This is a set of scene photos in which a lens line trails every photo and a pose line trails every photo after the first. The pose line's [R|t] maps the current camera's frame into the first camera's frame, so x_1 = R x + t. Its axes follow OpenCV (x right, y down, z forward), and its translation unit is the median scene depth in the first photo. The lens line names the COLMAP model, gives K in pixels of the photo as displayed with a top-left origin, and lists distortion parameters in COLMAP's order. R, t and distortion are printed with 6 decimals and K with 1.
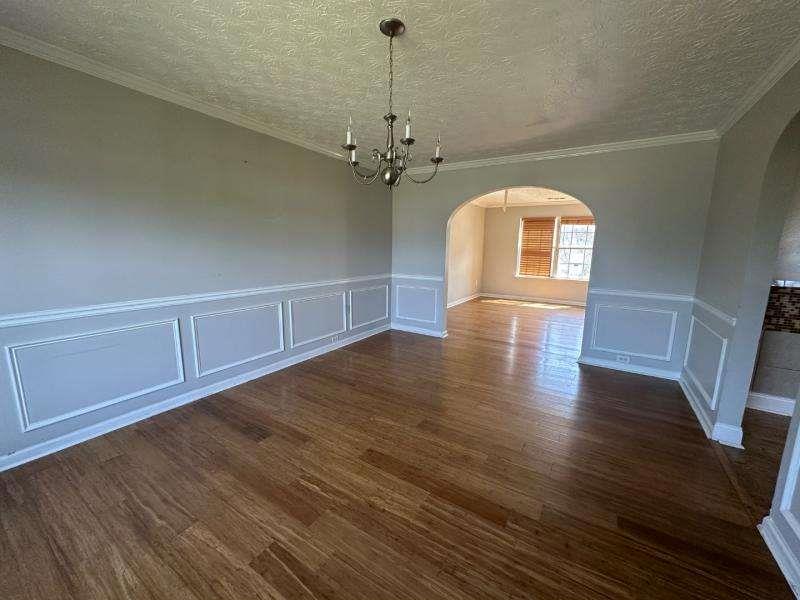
lens RADIAL K [[320.8, 0, 400.0], [0, 320.8, 300.0], [0, 0, 1]] dist [0.001131, 0.000109]
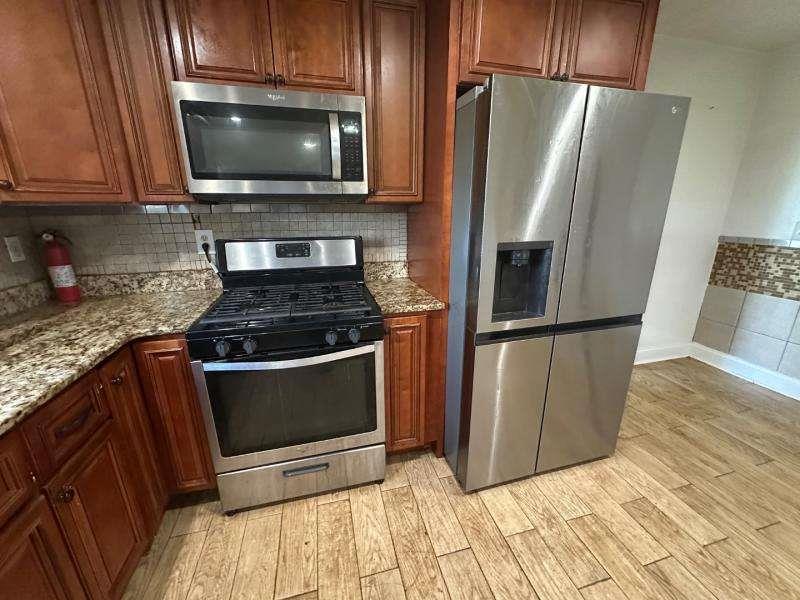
lens RADIAL K [[320.8, 0, 400.0], [0, 320.8, 300.0], [0, 0, 1]] dist [0.001131, 0.000109]
pose [[0.733221, 0.172282, -0.657803, 1.026627], [-0.100325, 0.984193, 0.145939, 0.084076], [0.672548, -0.041012, 0.738916, -0.406175]]
